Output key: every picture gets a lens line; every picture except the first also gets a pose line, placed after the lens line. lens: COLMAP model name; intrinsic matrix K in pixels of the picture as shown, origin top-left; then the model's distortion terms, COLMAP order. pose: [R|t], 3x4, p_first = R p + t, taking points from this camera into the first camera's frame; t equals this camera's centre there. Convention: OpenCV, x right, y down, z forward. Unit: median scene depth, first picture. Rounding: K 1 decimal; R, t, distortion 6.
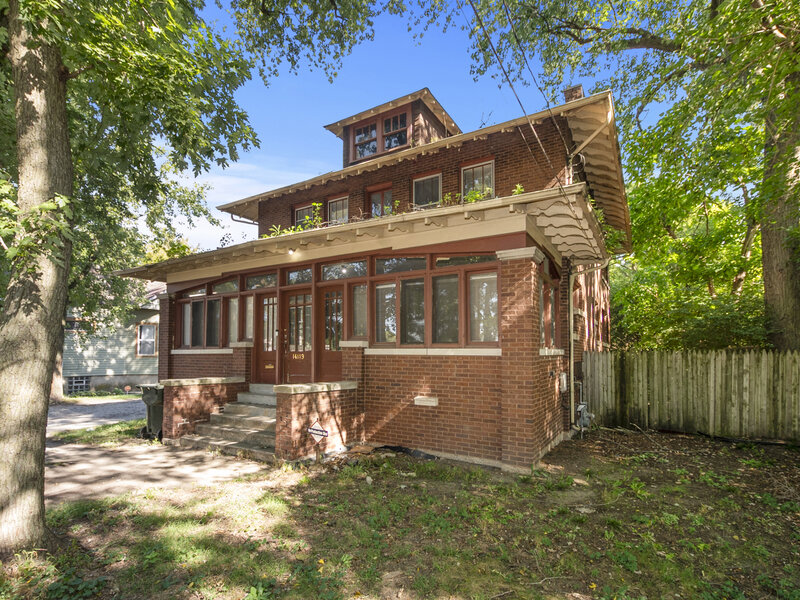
lens RADIAL K [[400.5, 0, 422.1], [0, 400.5, 294.4], [0, 0, 1]] dist [0.004335, 0.000522]
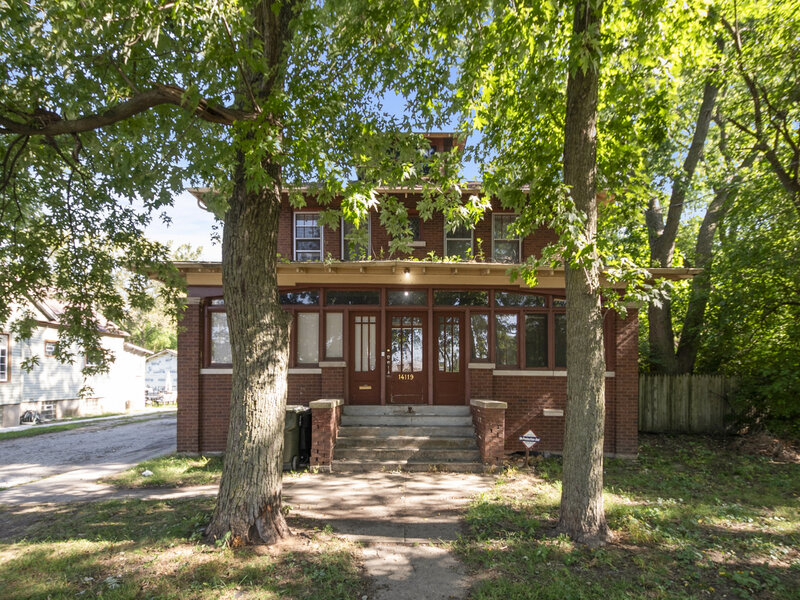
lens RADIAL K [[453.4, 0, 400.0], [0, 453.4, 300.0], [0, 0, 1]] dist [0.022323, 0.000284]
pose [[0.854191, 0.089824, 0.512143, -0.933511], [-0.079196, 0.995949, -0.042590, 0.009239], [-0.513894, -0.004180, 0.857844, 0.011709]]
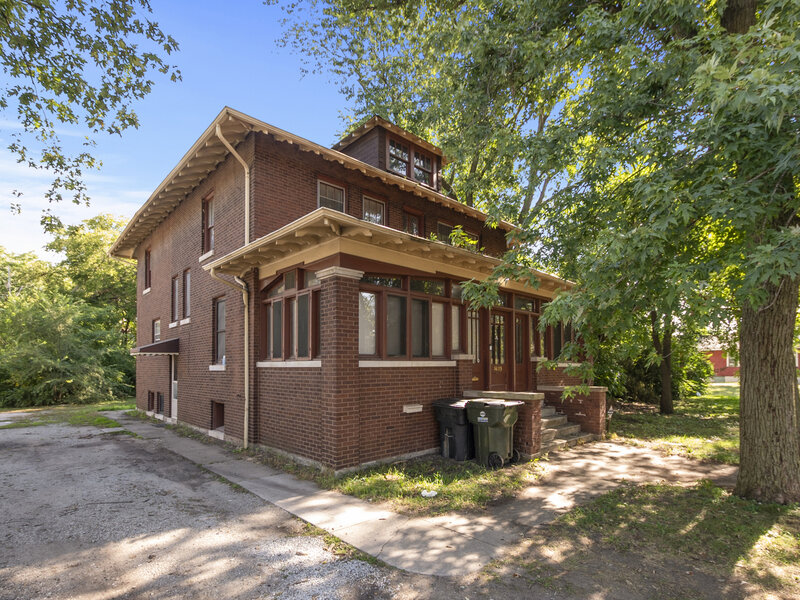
lens RADIAL K [[400.5, 0, 422.1], [0, 400.5, 294.4], [0, 0, 1]] dist [0.004335, 0.000522]
pose [[0.273866, 0.162050, 0.948018, -1.505918], [-0.138301, 0.982094, -0.127922, 0.123465], [-0.951772, -0.096078, 0.291373, 0.885125]]
